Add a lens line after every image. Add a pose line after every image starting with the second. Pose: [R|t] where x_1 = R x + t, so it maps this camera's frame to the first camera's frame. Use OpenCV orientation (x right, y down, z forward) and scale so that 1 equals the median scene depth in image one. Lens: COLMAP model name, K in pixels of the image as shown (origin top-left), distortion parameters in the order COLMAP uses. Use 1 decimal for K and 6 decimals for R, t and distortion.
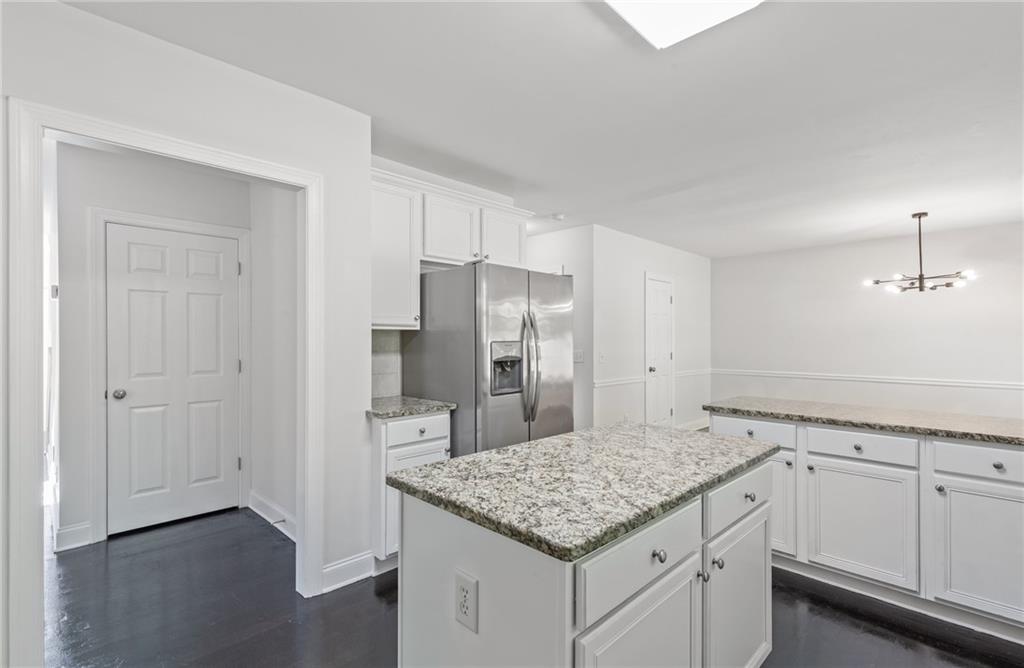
lens RADIAL K [[471.4, 0, 507.5], [0, 471.4, 340.7], [0, 0, 1]] dist [0.001851, 0.000049]
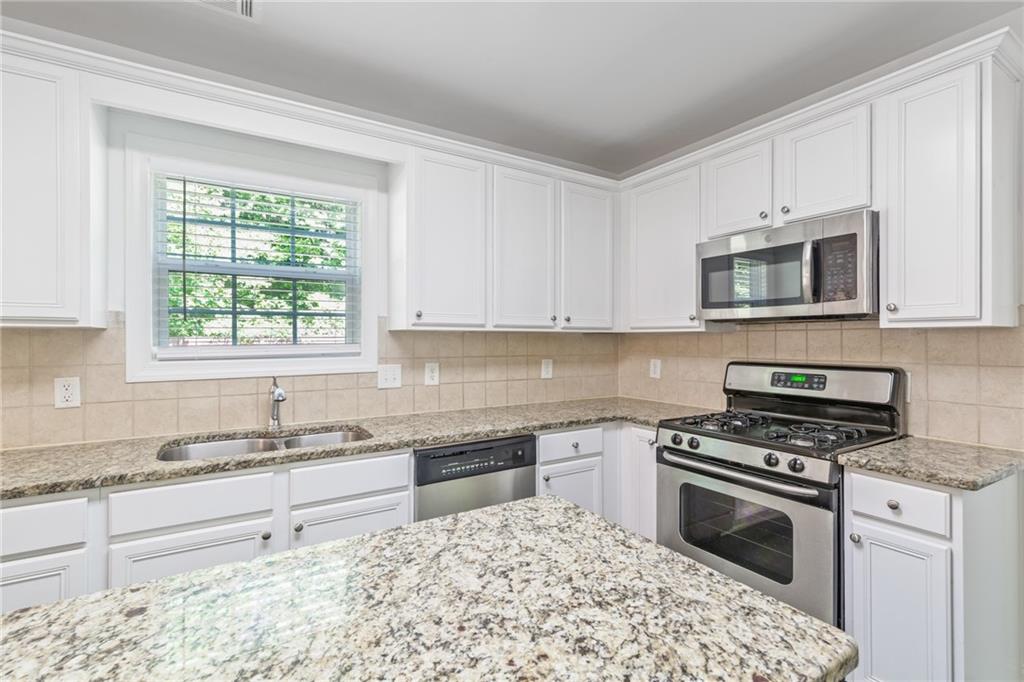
lens RADIAL K [[461.8, 0, 497.9], [0, 461.8, 341.2], [0, 0, 1]] dist [-0.000466, -0.000244]
pose [[-0.969971, -0.001217, 0.243216, -0.027396], [0.000303, 0.999981, 0.006213, -0.008729], [-0.243219, 0.006101, -0.969952, 1.397263]]
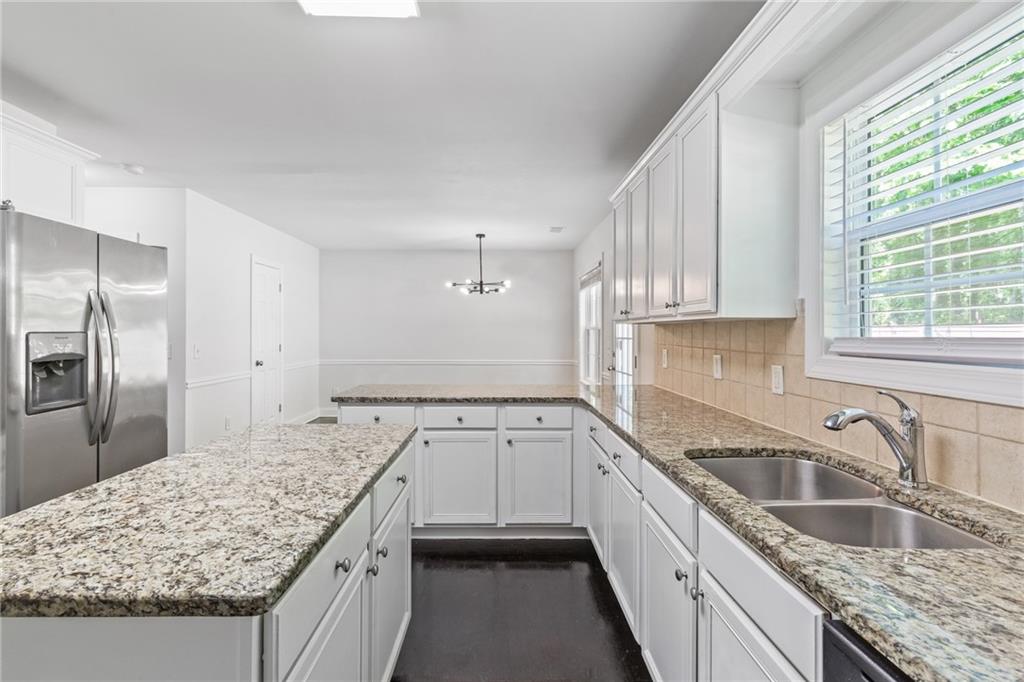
lens RADIAL K [[476.7, 0, 509.0], [0, 476.7, 329.6], [0, 0, 1]] dist [-0.000017, -0.000034]
pose [[0.690086, 0.003249, 0.723720, -0.096541], [-0.000340, 0.999991, -0.004165, 0.001176], [-0.723727, 0.002628, 0.690081, 0.096091]]
